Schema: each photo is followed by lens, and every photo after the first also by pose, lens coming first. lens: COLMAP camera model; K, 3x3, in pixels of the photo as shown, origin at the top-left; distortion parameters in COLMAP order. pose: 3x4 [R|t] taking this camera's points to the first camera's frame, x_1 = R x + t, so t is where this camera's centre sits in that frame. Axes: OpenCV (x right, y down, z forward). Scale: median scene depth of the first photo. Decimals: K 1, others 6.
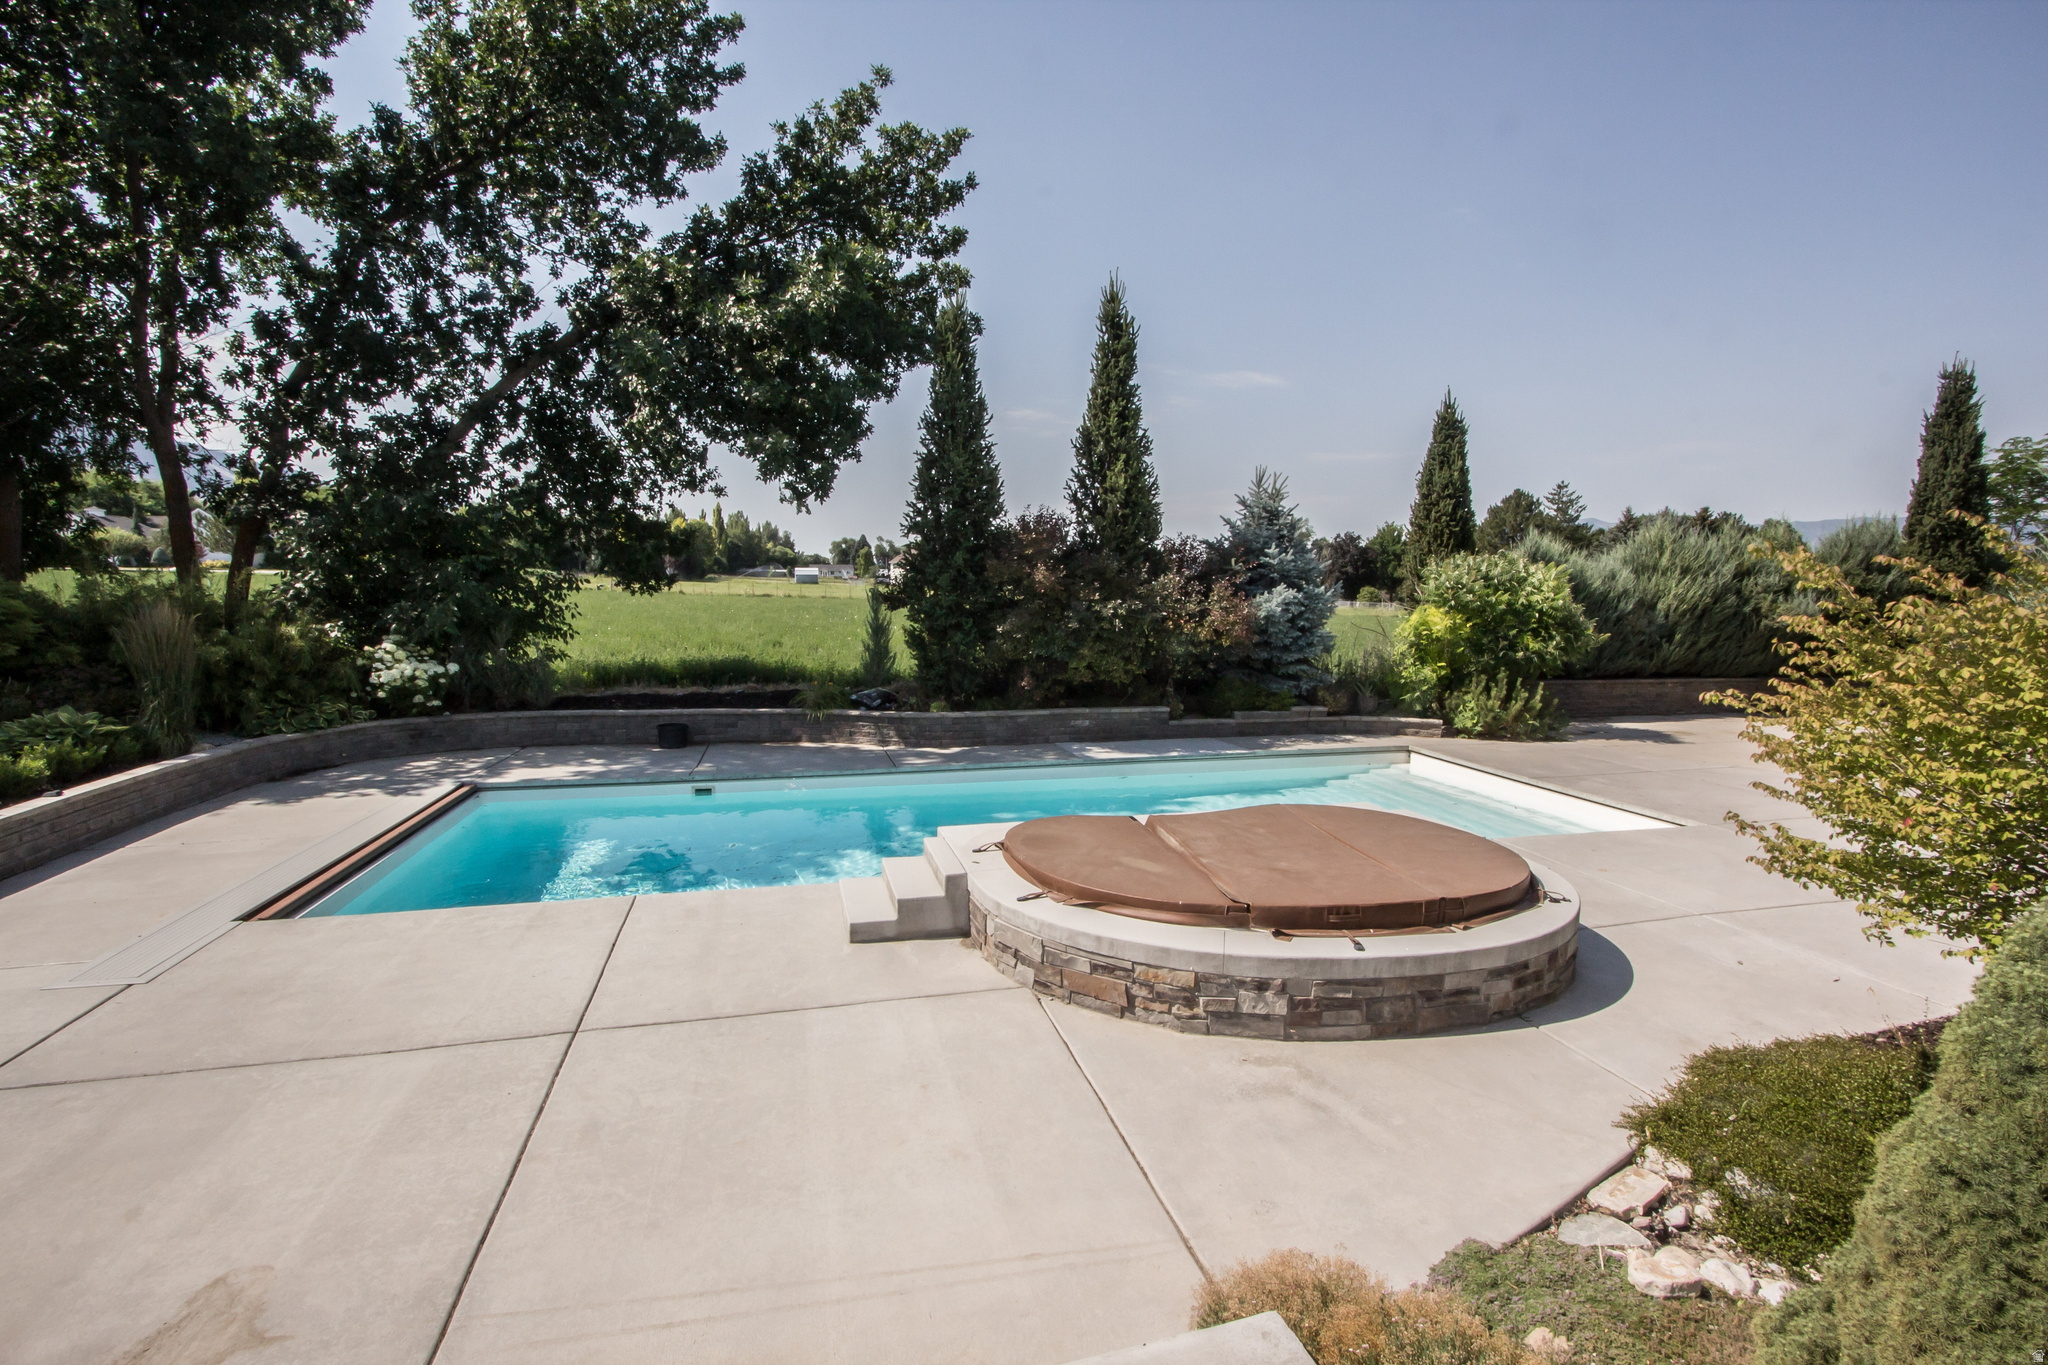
lens RADIAL K [[946.9, 0, 1011.4], [0, 946.9, 719.0], [0, 0, 1]] dist [-0.034961, 0.016304]
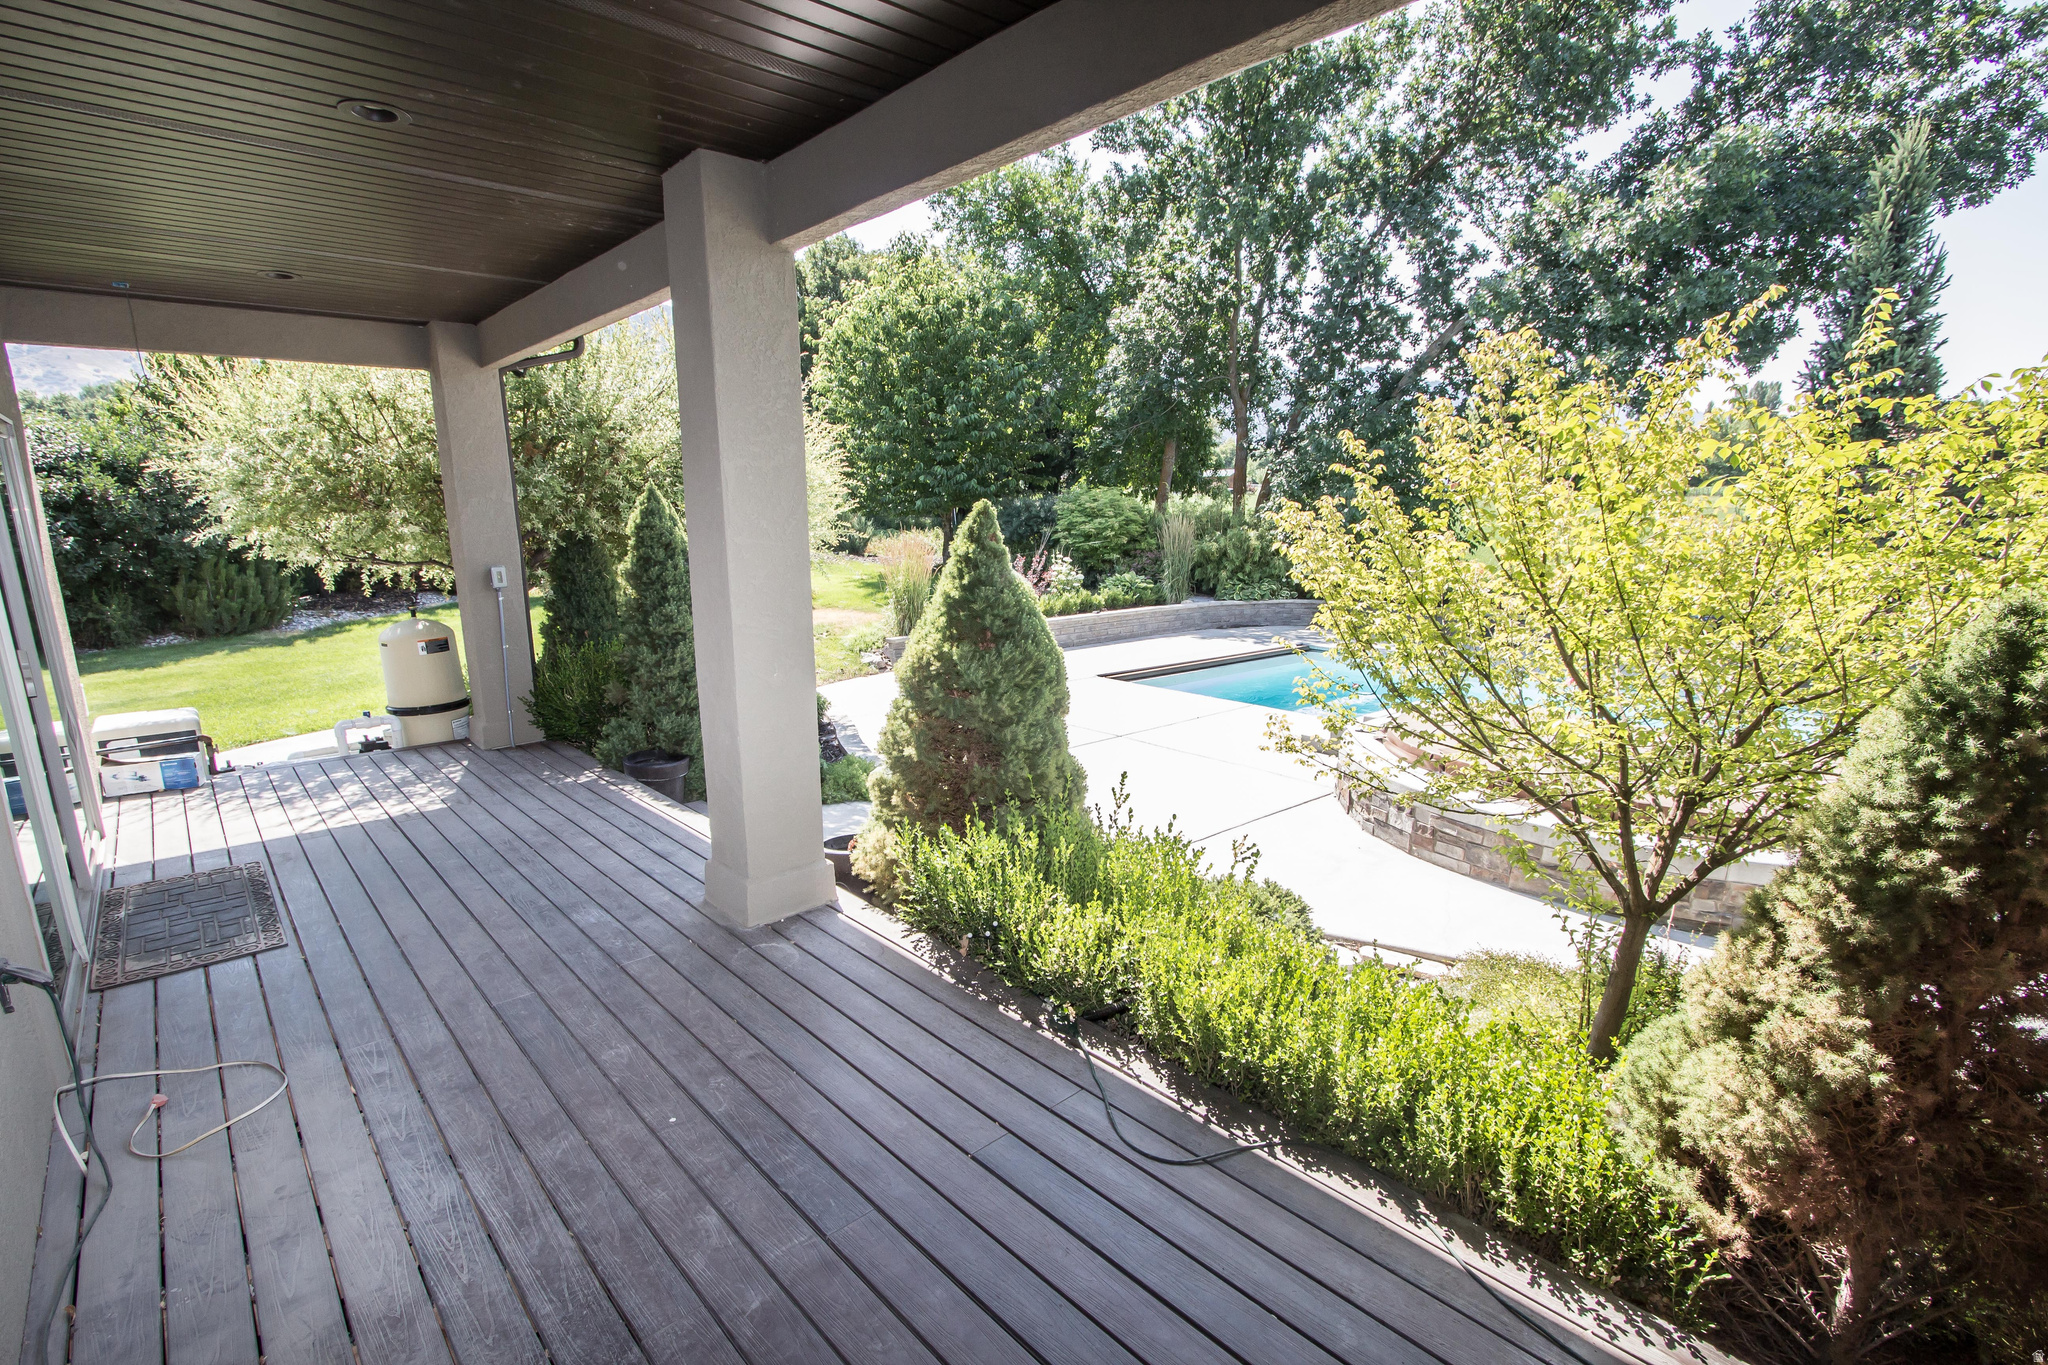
lens RADIAL K [[946.9, 0, 1011.4], [0, 946.9, 719.0], [0, 0, 1]] dist [-0.034961, 0.016304]
pose [[0.426593, 0.188298, -0.884625, 0.428114], [-0.116396, 0.981384, 0.152764, 0.011059], [0.896923, 0.037798, 0.440569, -0.019955]]
